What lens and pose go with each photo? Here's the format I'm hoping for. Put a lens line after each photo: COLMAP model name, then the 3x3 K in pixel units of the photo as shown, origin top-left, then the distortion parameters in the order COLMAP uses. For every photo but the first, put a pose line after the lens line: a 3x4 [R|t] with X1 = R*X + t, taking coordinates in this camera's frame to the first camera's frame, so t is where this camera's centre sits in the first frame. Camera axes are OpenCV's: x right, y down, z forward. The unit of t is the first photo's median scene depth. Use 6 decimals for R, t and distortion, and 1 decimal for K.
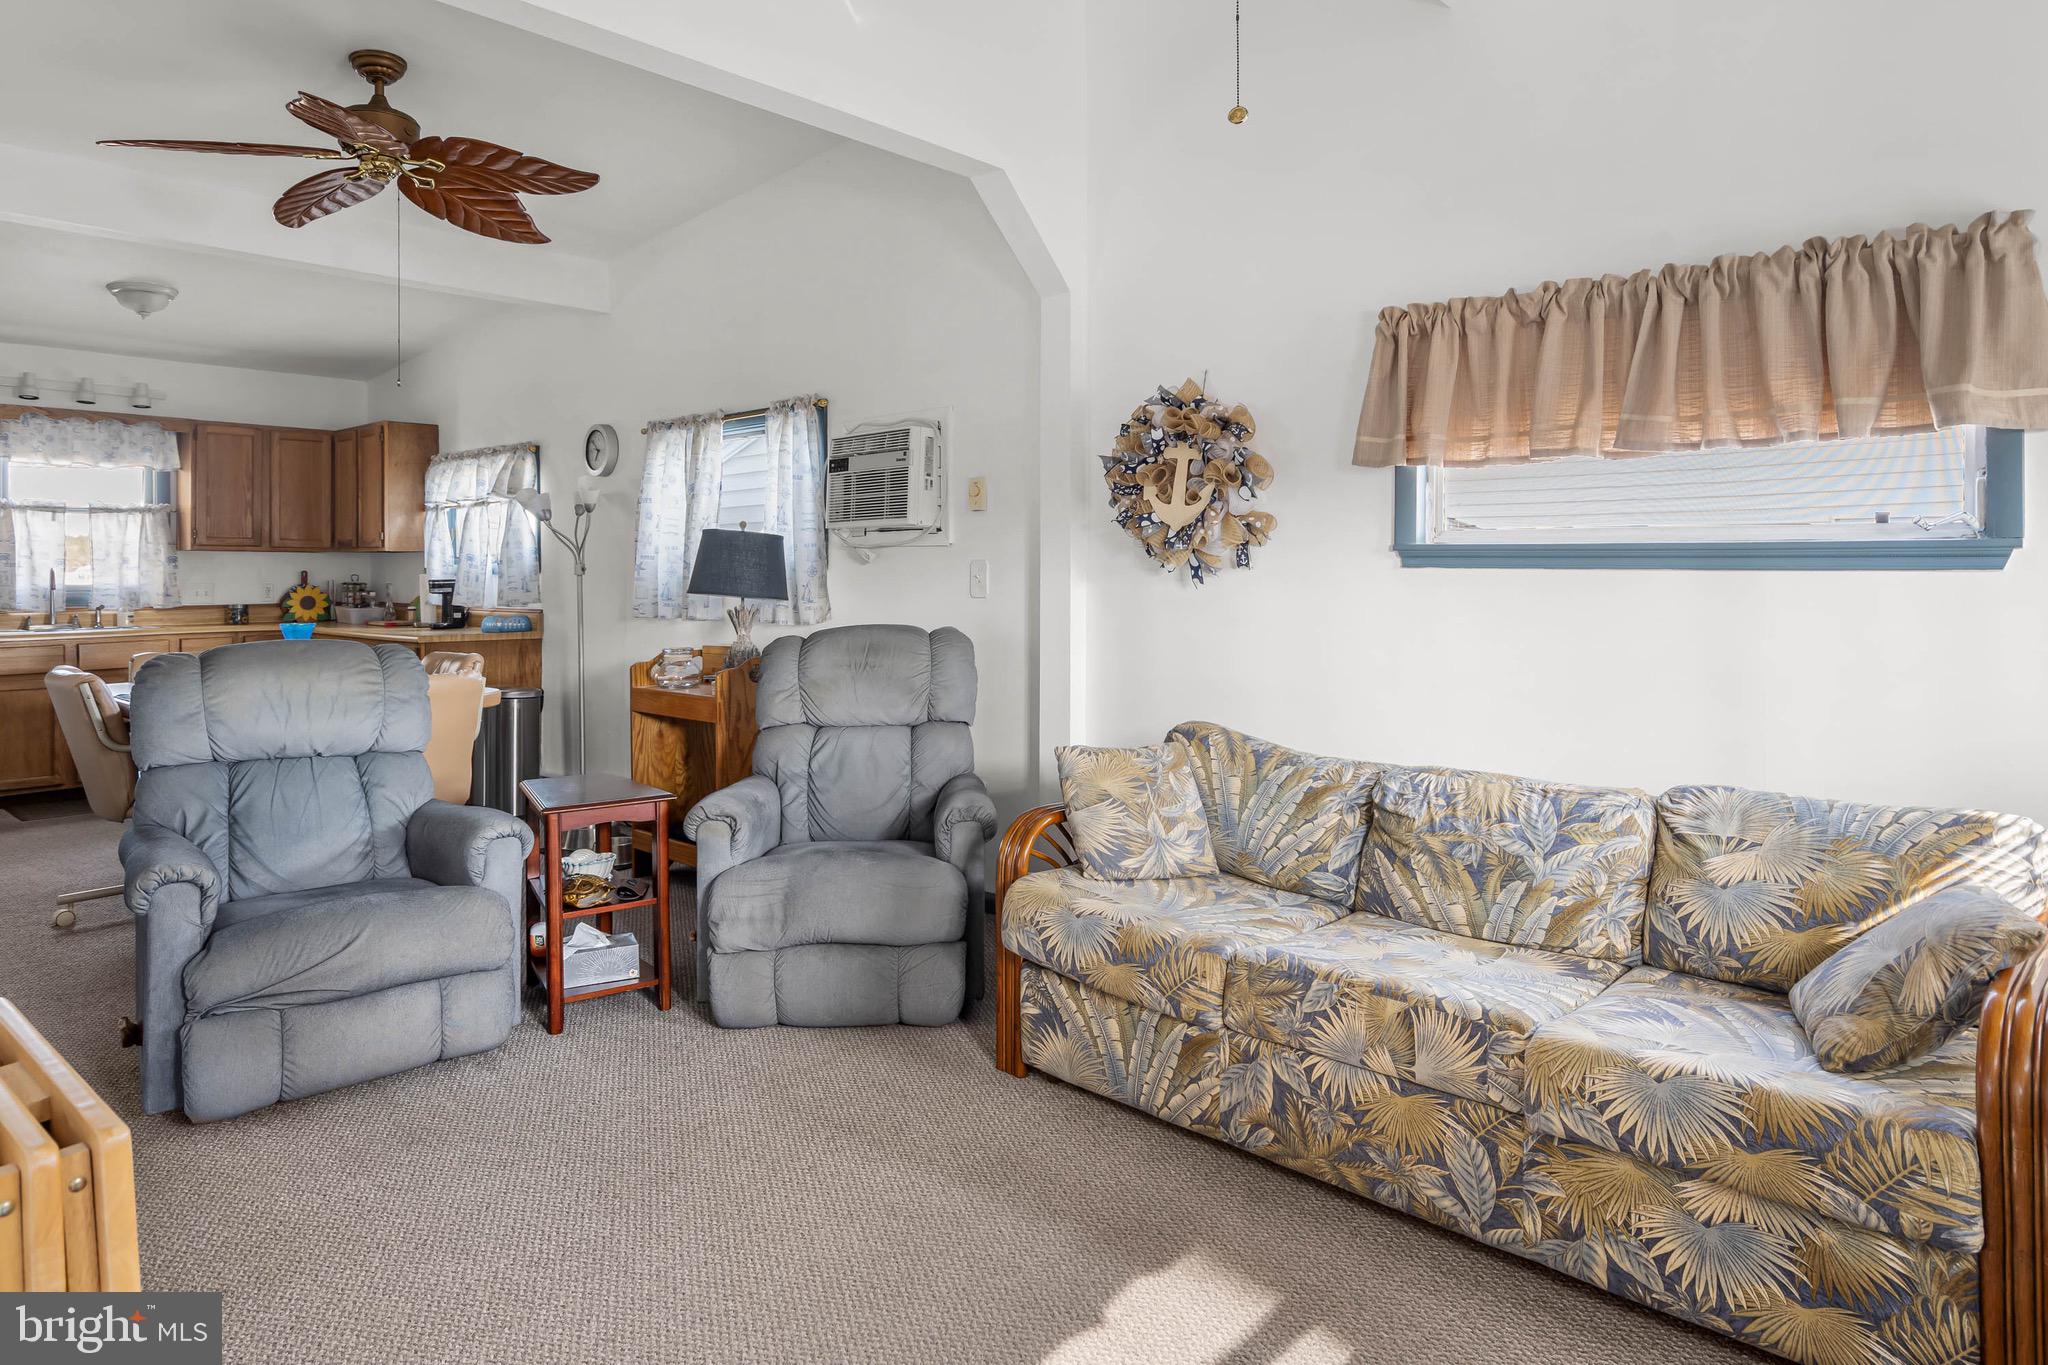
lens RADIAL K [[1210.6, 0, 1061.1], [0, 1210.6, 572.3], [0, 0, 1]] dist [-0.005841, 0.003513]
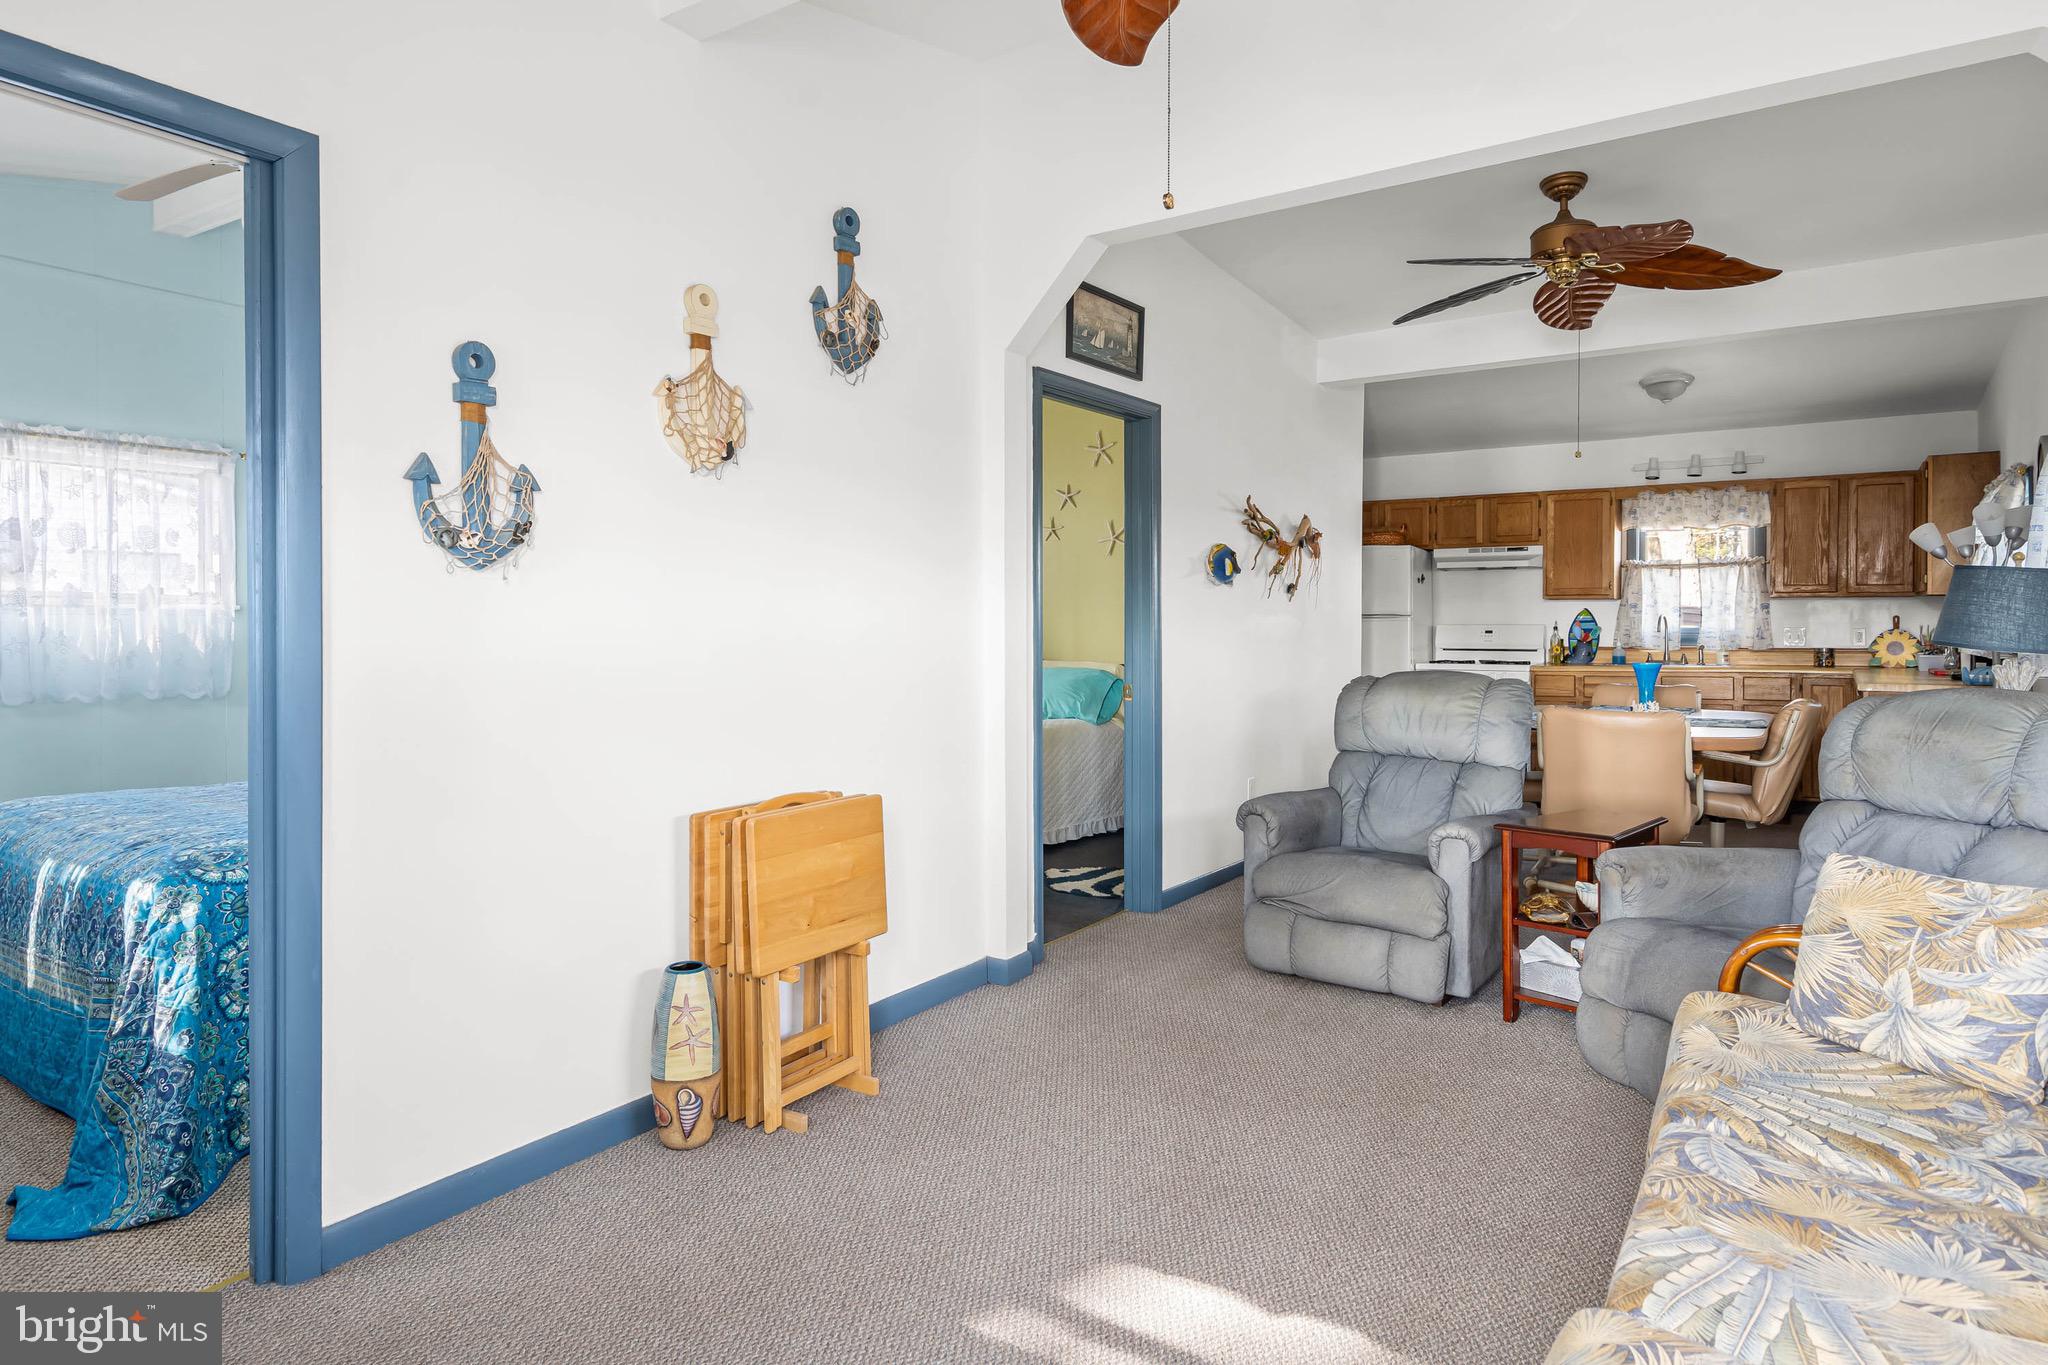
lens RADIAL K [[1210.6, 0, 995.8], [0, 1210.6, 646.1], [0, 0, 1]] dist [-0.005841, 0.003513]
pose [[0.117809, 0.021257, -0.992809, 0.303428], [0.004158, 0.999752, 0.021899, -0.001256], [0.993028, -0.006708, 0.117692, 0.177283]]
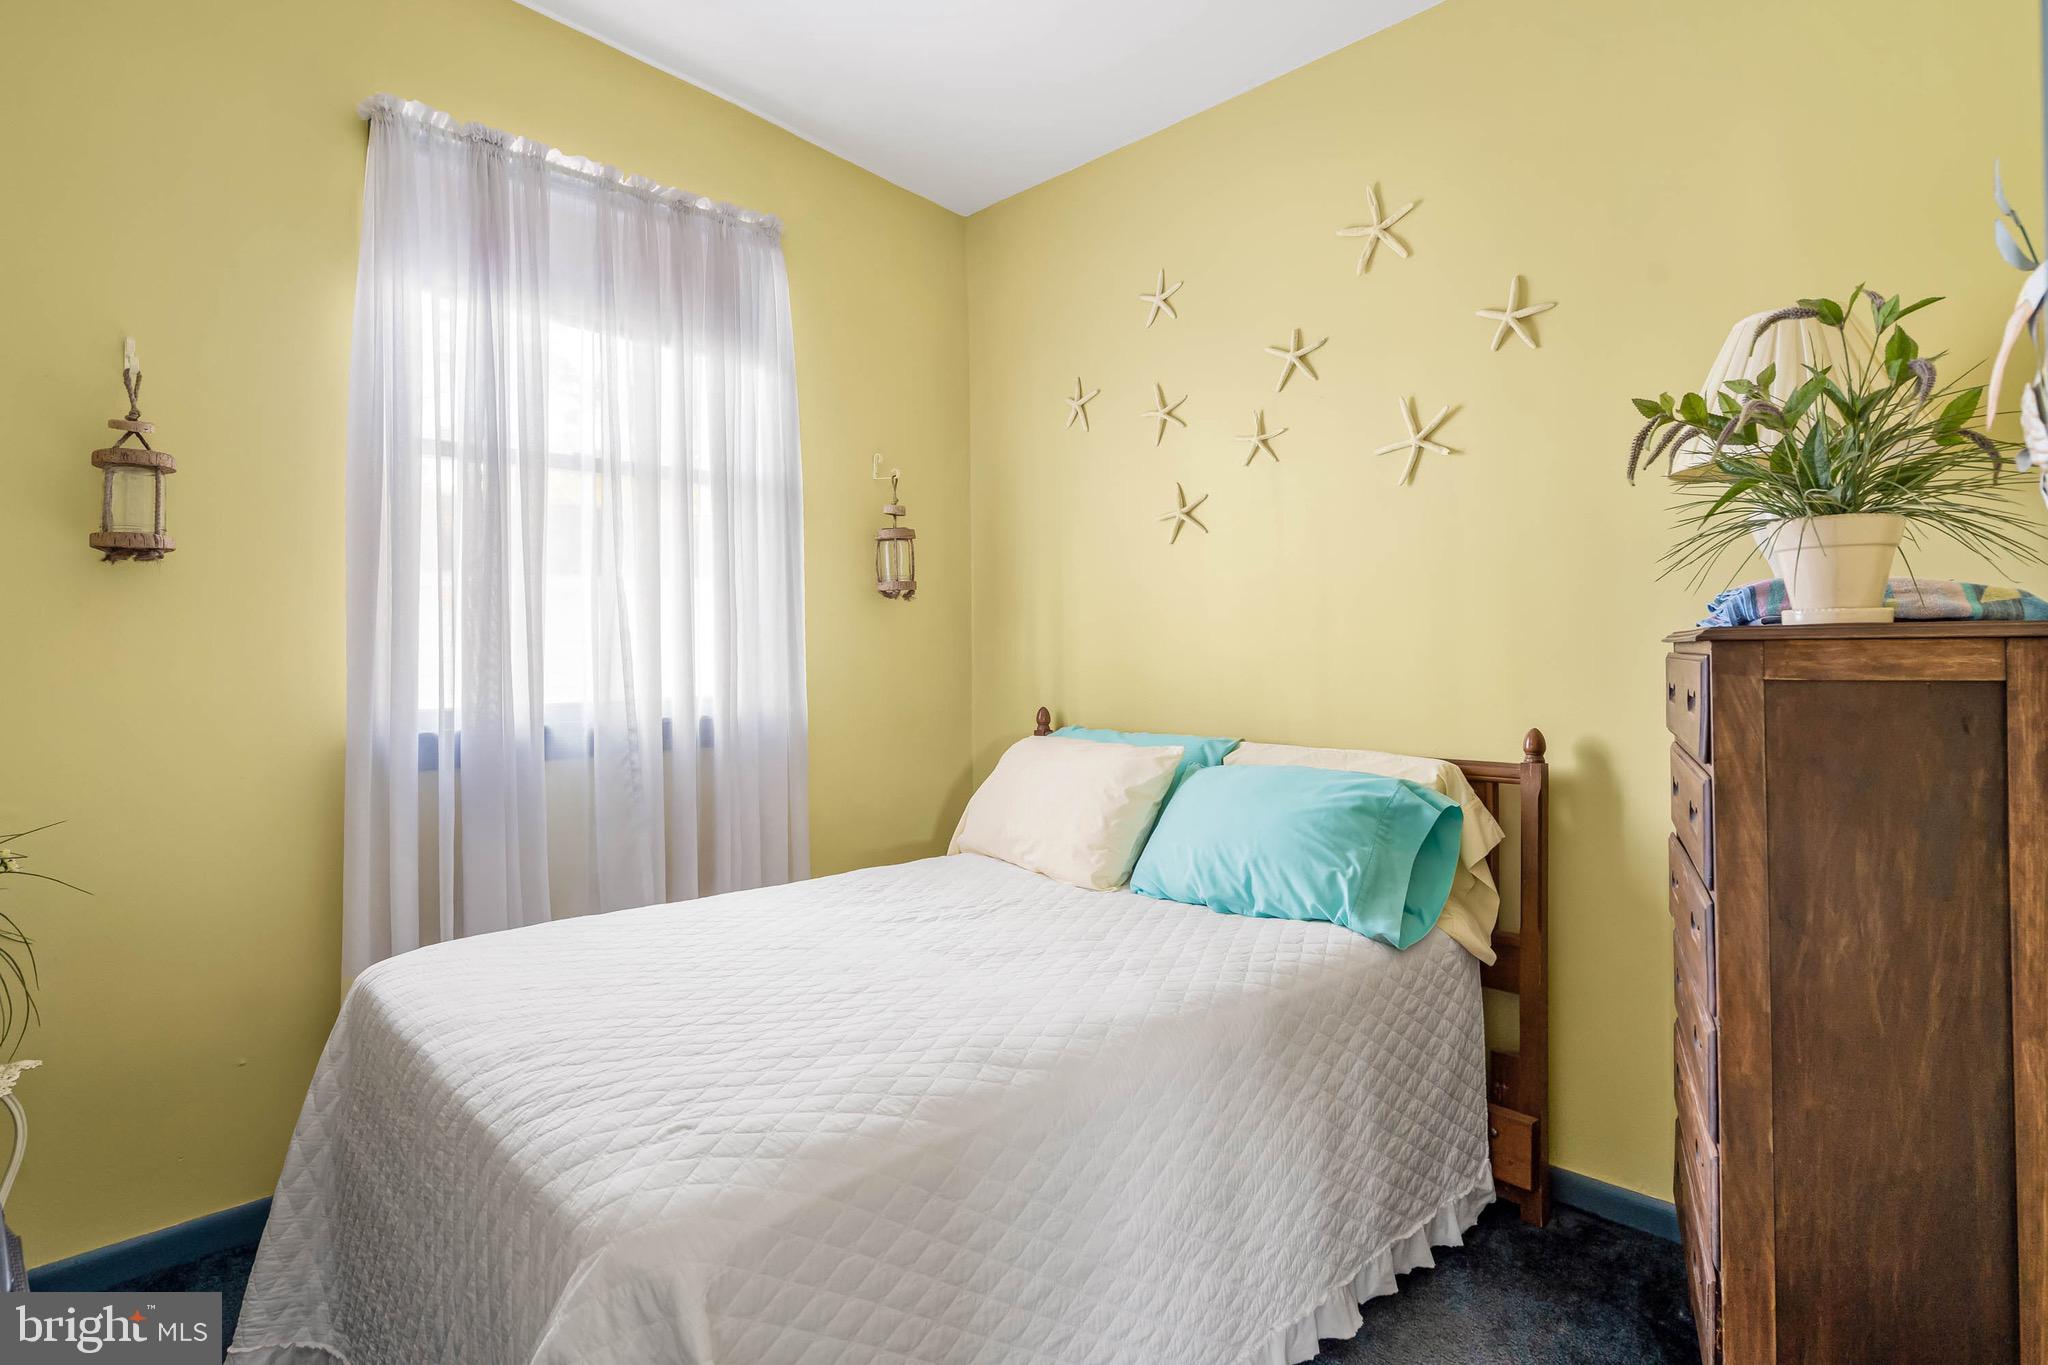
lens RADIAL K [[1063.9, 0, 1024.8], [0, 1063.9, 674.6], [0, 0, 1]] dist [0.006557, -0.002492]
pose [[-0.048877, 0.004216, -0.998796, -0.384341], [0.014486, 0.999889, 0.003511, 0.006792], [0.998700, -0.014297, -0.048932, 0.289157]]
